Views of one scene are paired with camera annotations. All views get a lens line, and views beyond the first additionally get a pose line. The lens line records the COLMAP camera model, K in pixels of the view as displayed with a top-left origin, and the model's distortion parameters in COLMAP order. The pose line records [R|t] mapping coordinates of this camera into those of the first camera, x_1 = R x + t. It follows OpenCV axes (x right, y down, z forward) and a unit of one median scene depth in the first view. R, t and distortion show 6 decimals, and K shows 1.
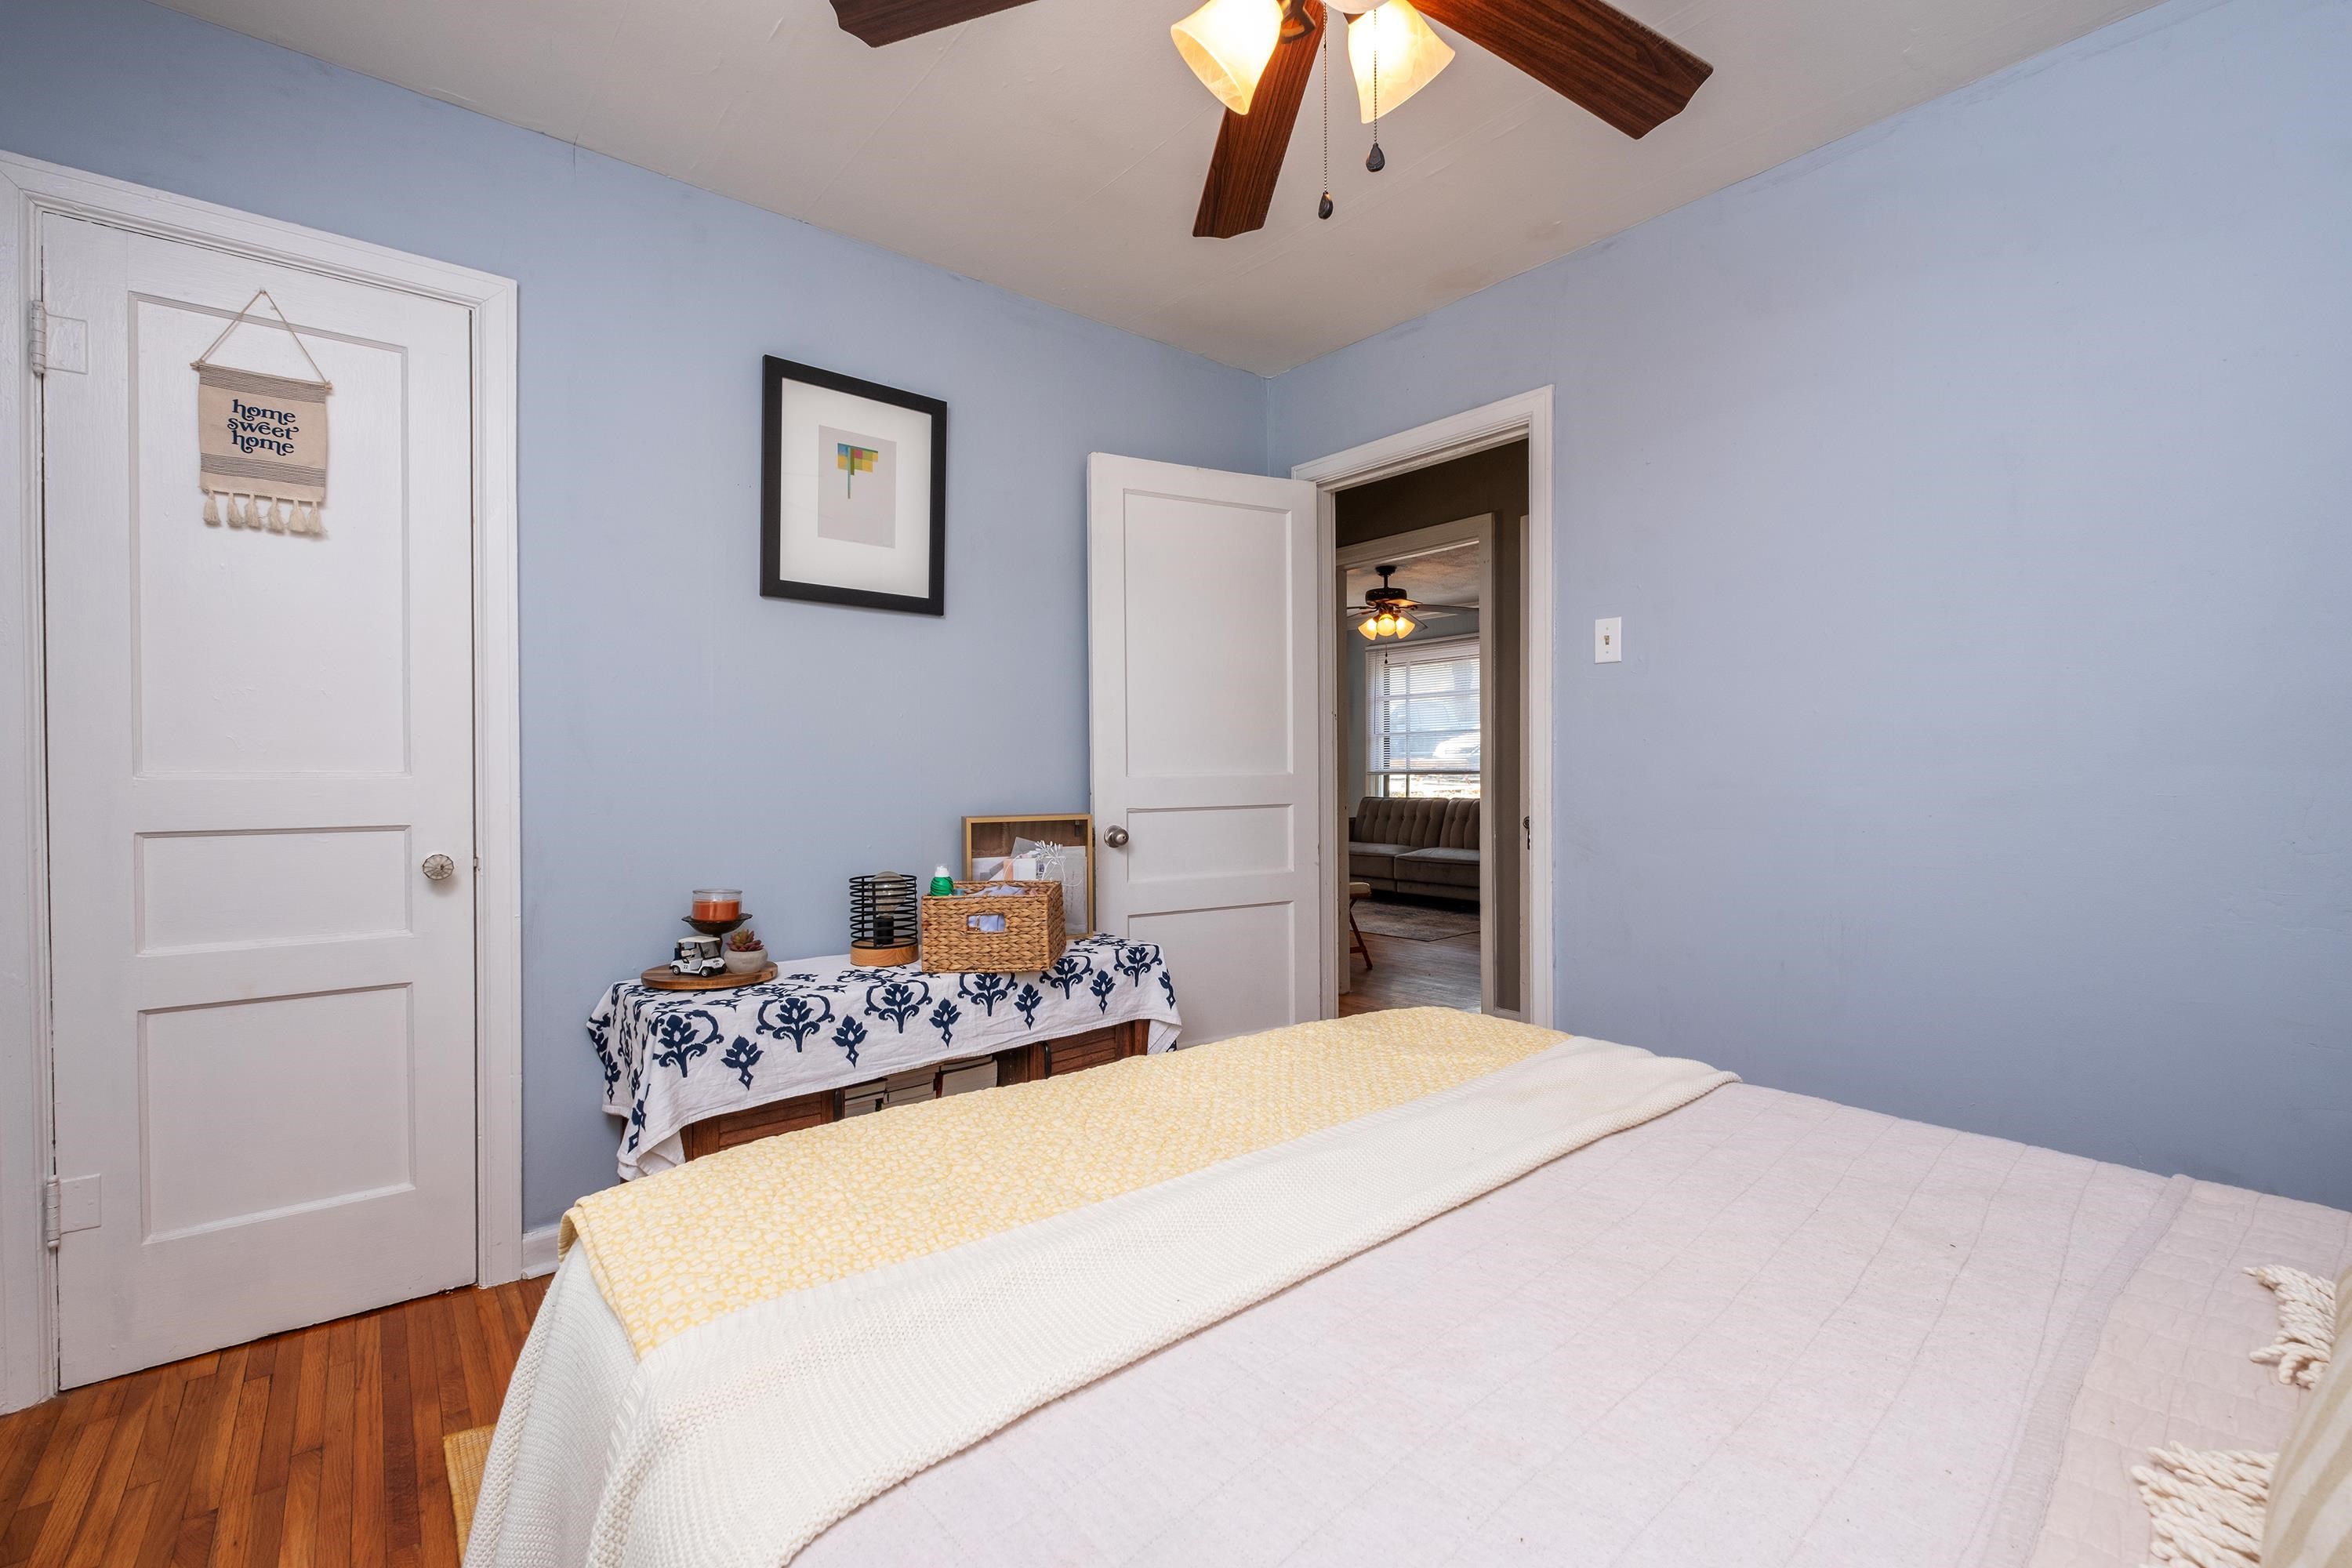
lens RADIAL K [[1013.8, 0, 1240.3], [0, 1013.8, 777.3], [0, 0, 1]] dist [0.000387, -0.000029]
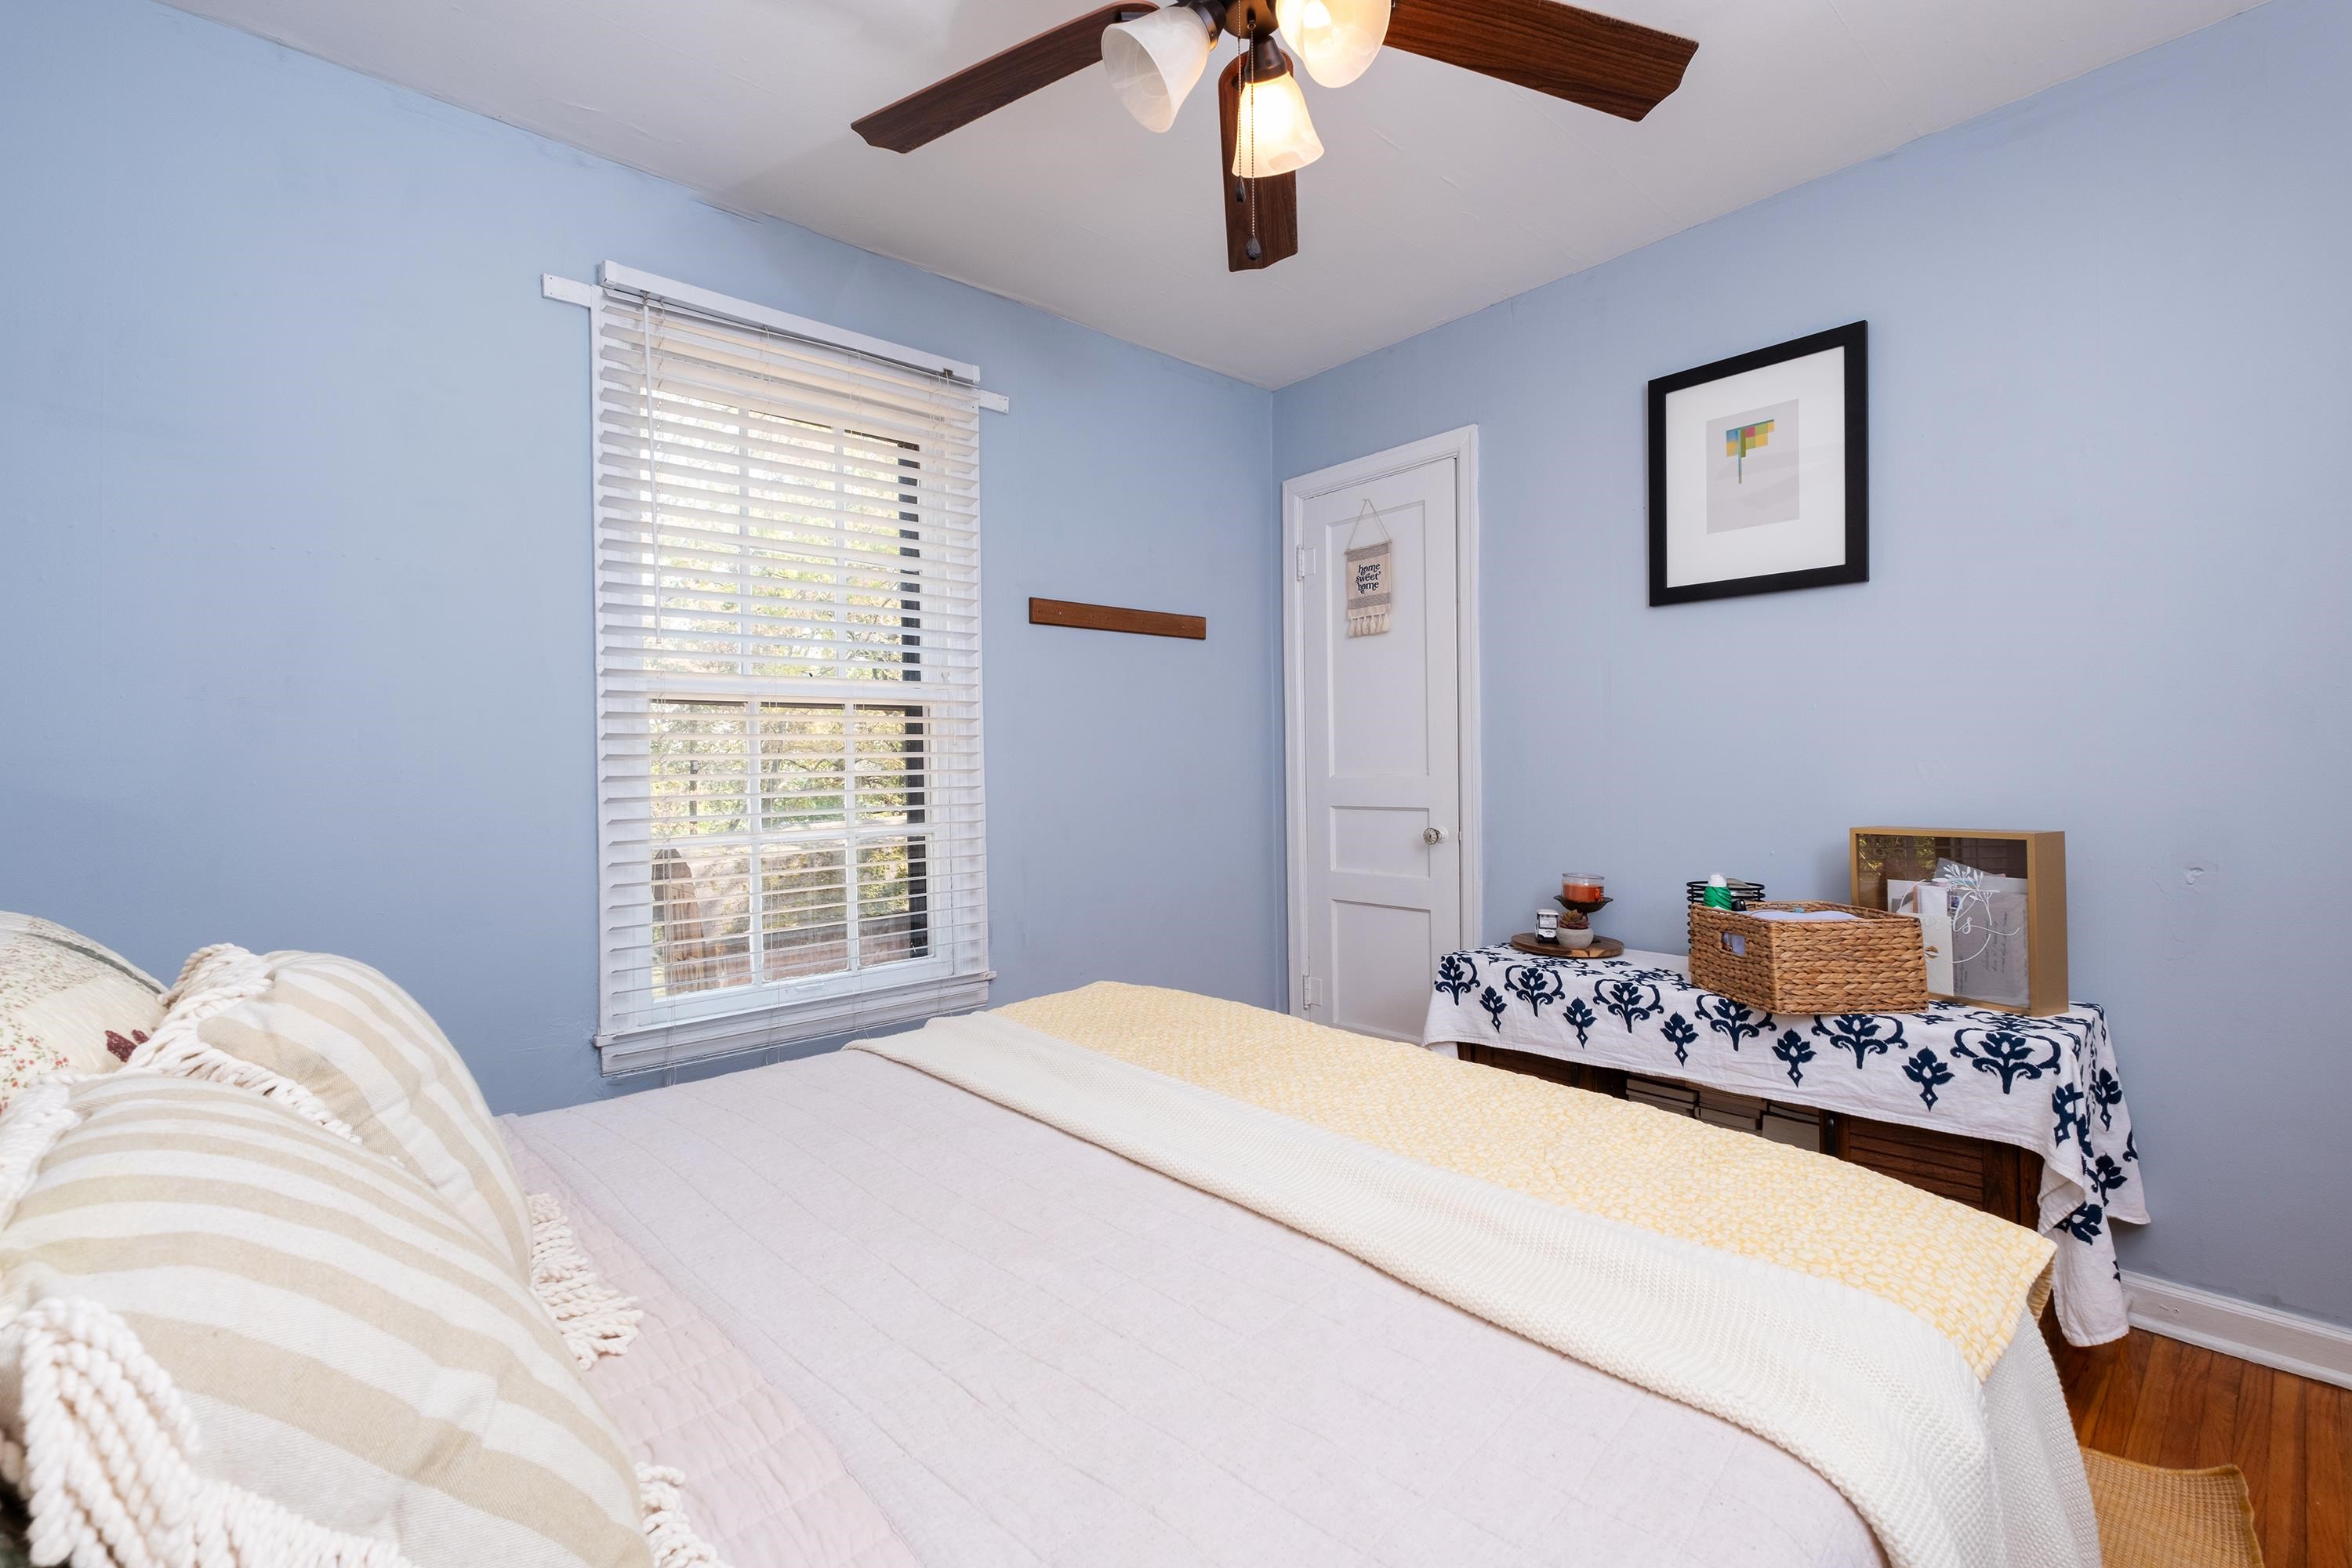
lens RADIAL K [[1013.8, 0, 1240.3], [0, 1013.8, 777.3], [0, 0, 1]] dist [0.000387, -0.000029]
pose [[0.046673, 0.017449, -0.998758, 0.599296], [0.013148, 0.999750, 0.018081, -0.023352], [0.998824, -0.013976, 0.046431, 0.522279]]
